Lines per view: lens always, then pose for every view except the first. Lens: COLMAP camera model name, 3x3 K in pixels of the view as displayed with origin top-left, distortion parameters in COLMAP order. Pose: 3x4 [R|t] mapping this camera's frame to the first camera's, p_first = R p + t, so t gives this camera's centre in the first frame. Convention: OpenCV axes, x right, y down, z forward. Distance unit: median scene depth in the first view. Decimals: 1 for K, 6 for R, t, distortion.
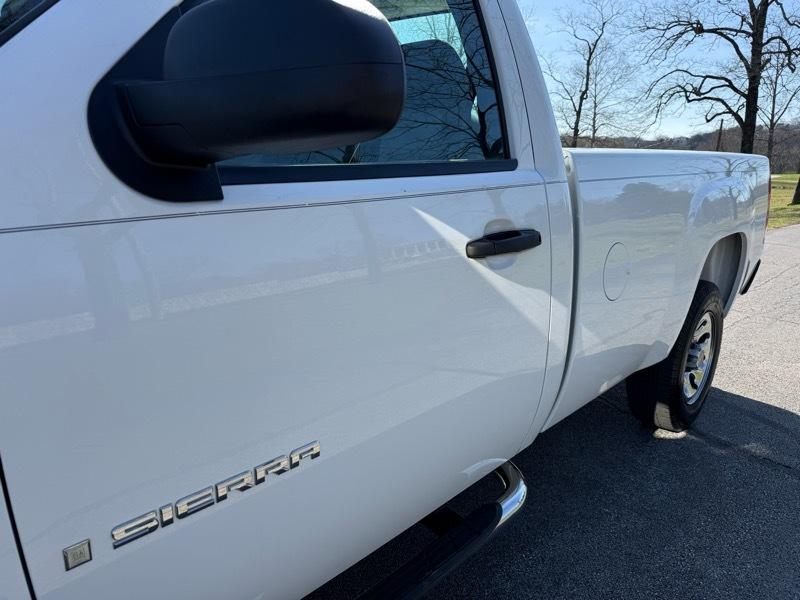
lens RADIAL K [[557.5, 0, 401.1], [0, 557.5, 316.8], [0, 0, 1]] dist [0.035867, -0.040135]
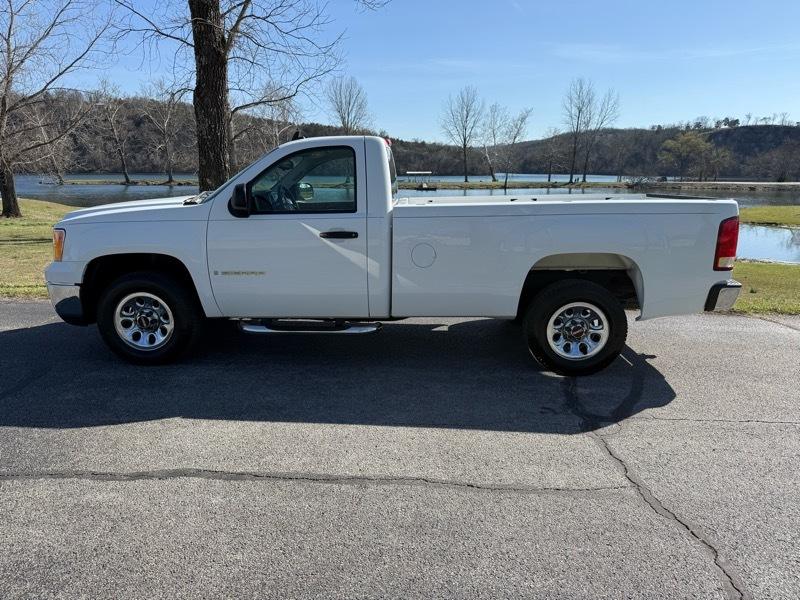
lens RADIAL K [[557.5, 0, 401.1], [0, 557.5, 316.8], [0, 0, 1]] dist [0.035867, -0.040135]
pose [[0.671084, 0.160132, -0.723881, 1.296016], [-0.187199, 0.981356, 0.043543, 0.056399], [0.717358, 0.106289, 0.688550, -0.414475]]
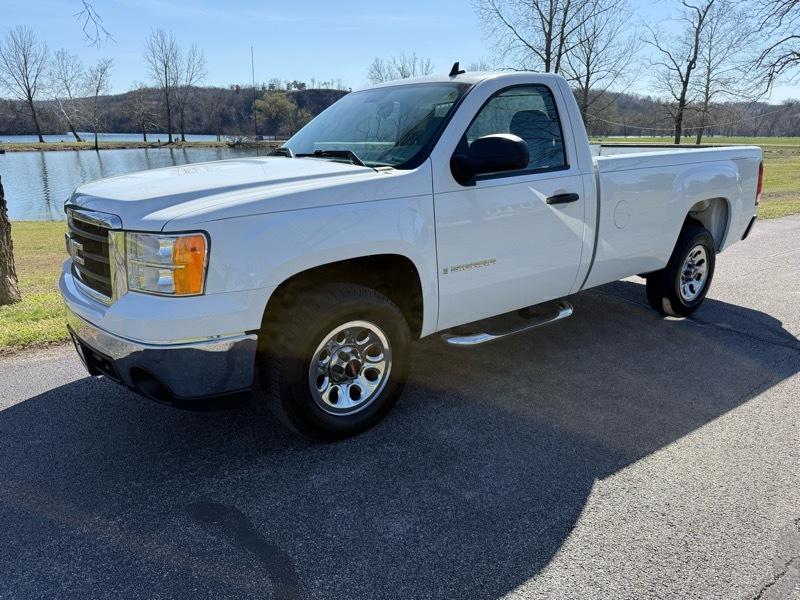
lens RADIAL K [[557.5, 0, 401.1], [0, 557.5, 316.8], [0, 0, 1]] dist [0.035867, -0.040135]
pose [[0.986497, 0.023441, -0.162096, -0.053575], [-0.016993, 0.999013, 0.041050, 0.143458], [0.162898, -0.037741, 0.985921, -0.762962]]
